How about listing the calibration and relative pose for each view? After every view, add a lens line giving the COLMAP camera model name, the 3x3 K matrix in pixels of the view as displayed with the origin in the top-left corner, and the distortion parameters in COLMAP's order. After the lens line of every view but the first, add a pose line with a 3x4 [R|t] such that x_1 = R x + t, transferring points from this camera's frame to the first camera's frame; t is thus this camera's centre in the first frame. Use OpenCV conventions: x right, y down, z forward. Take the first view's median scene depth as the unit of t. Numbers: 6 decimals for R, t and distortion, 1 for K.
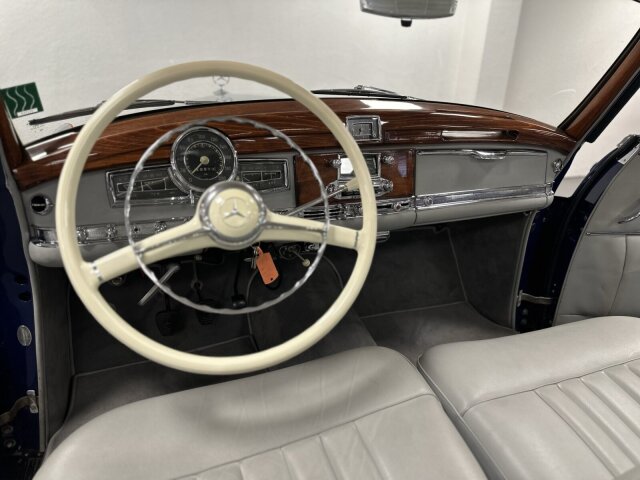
lens RADIAL K [[464.0, 0, 325.0], [0, 464.0, 238.5], [0, 0, 1]] dist [0.015193, -0.035085]
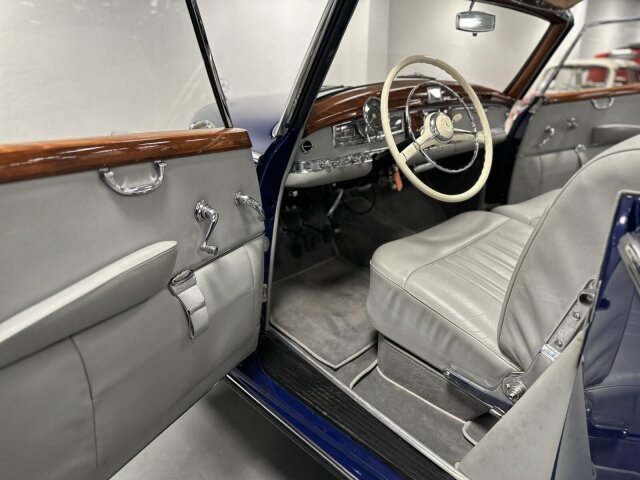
lens RADIAL K [[464.0, 0, 322.7], [0, 464.0, 242.5], [0, 0, 1]] dist [0.015193, -0.035085]
pose [[0.941586, -0.166954, 0.292476, -1.005106], [0.172436, 0.984995, 0.007131, 0.248835], [-0.289278, 0.043719, 0.956246, -0.582681]]
